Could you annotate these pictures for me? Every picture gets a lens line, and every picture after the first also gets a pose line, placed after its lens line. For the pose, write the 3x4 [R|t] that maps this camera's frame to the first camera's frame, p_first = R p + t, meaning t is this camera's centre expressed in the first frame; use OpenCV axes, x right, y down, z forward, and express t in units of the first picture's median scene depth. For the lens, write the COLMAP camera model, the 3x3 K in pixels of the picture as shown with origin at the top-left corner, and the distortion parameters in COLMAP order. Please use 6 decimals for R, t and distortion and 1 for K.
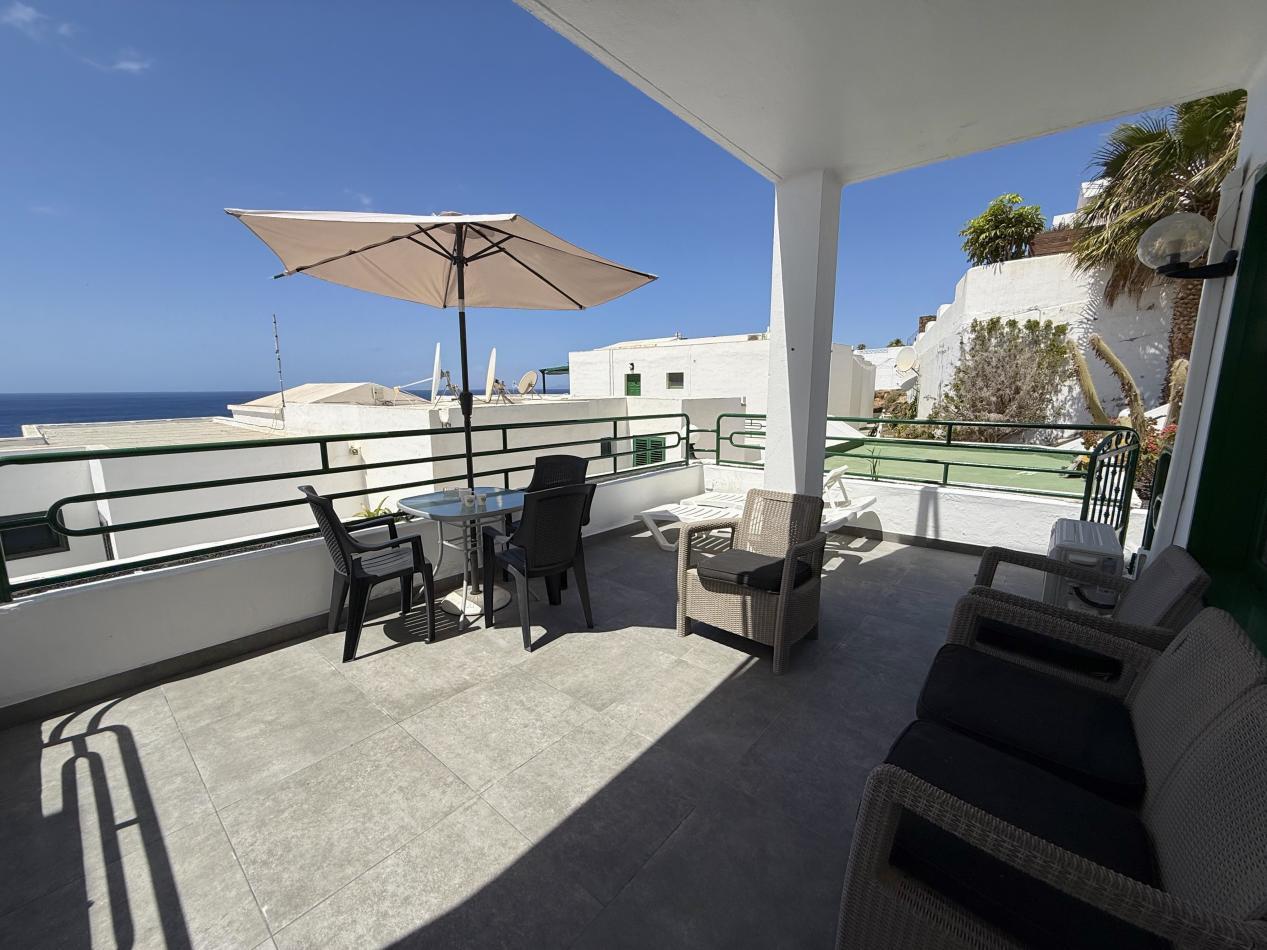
lens RADIAL K [[503.4, 0, 632.1], [0, 503.4, 474.1], [0, 0, 1]] dist [0.000555, -0.000371]
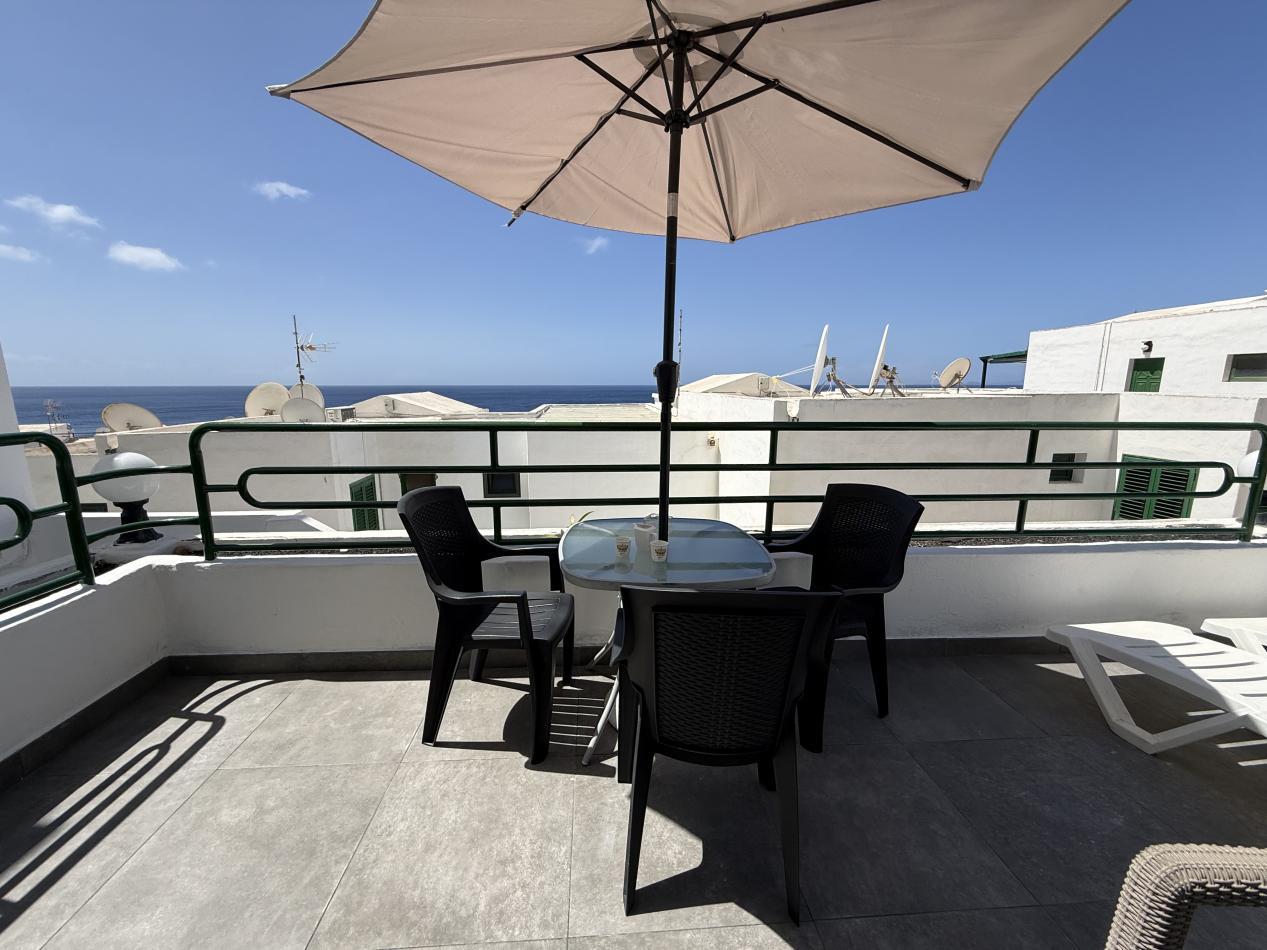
lens RADIAL K [[503.4, 0, 632.1], [0, 503.4, 474.1], [0, 0, 1]] dist [0.000555, -0.000371]
pose [[0.701043, 0.130830, -0.701015, 0.064431], [-0.124100, 0.990409, 0.060735, -0.065255], [0.702237, 0.044418, 0.710556, 0.569198]]
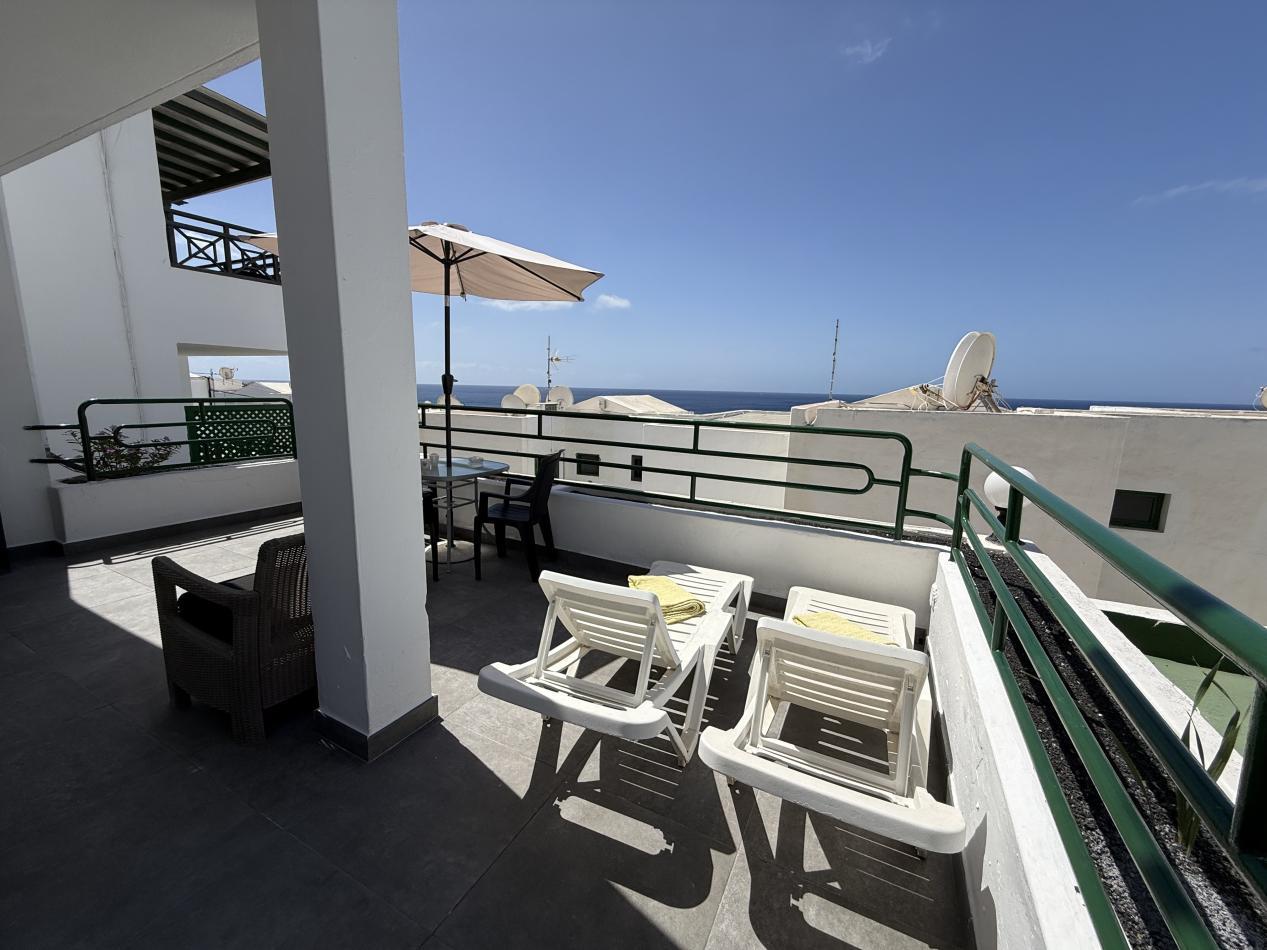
lens RADIAL K [[506.1, 0, 636.8], [0, 506.1, 476.3], [0, 0, 1]] dist [-0.000810, -0.000218]
pose [[0.234751, 0.178822, -0.955466, 0.953237], [-0.190535, 0.972331, 0.135165, -0.176911], [0.953199, 0.150320, 0.262328, 1.153815]]
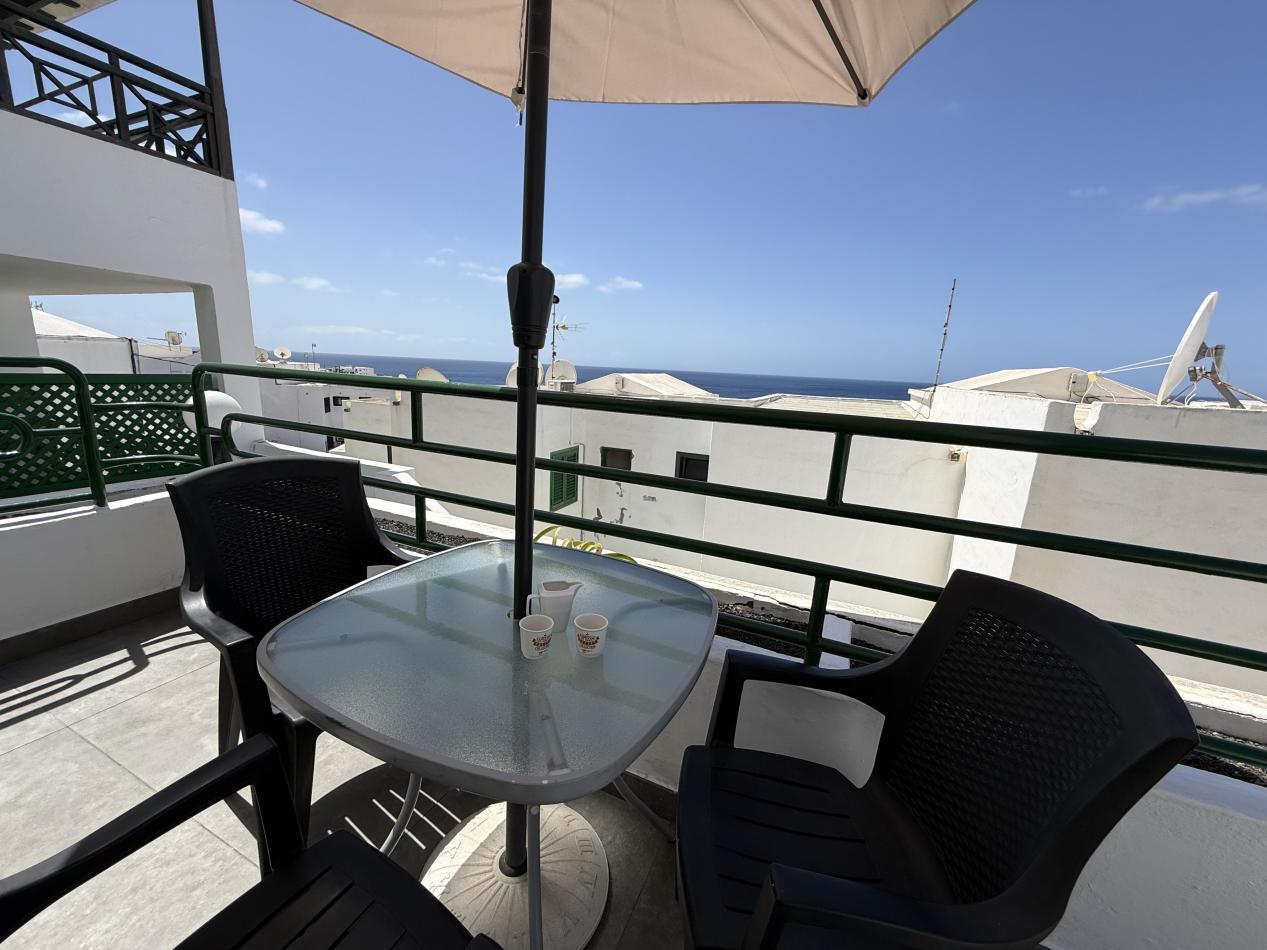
lens RADIAL K [[505.2, 0, 633.5], [0, 505.2, 475.0], [0, 0, 1]] dist [0.000846, 0.000090]
pose [[0.268286, 0.219543, -0.937989, -0.014719], [-0.212340, 0.963214, 0.164713, -0.108275], [0.939646, 0.154983, 0.305035, 0.991708]]
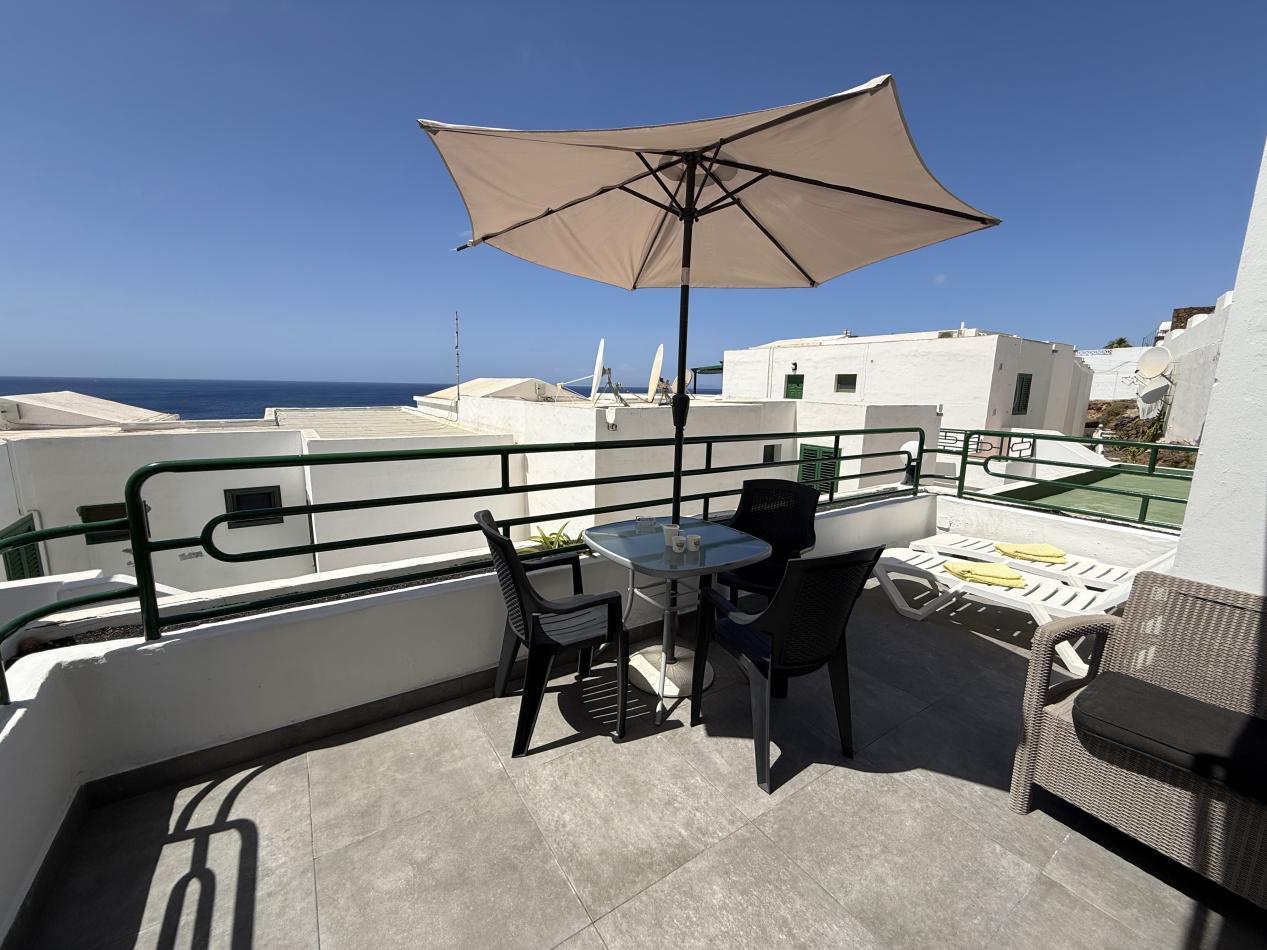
lens RADIAL K [[505.2, 0, 633.5], [0, 505.2, 475.0], [0, 0, 1]] dist [0.000846, 0.000090]
pose [[0.963442, 0.070513, -0.258471, -0.199627], [-0.070038, 0.997483, 0.011057, -0.048778], [0.258600, 0.007450, 0.965956, 0.271445]]
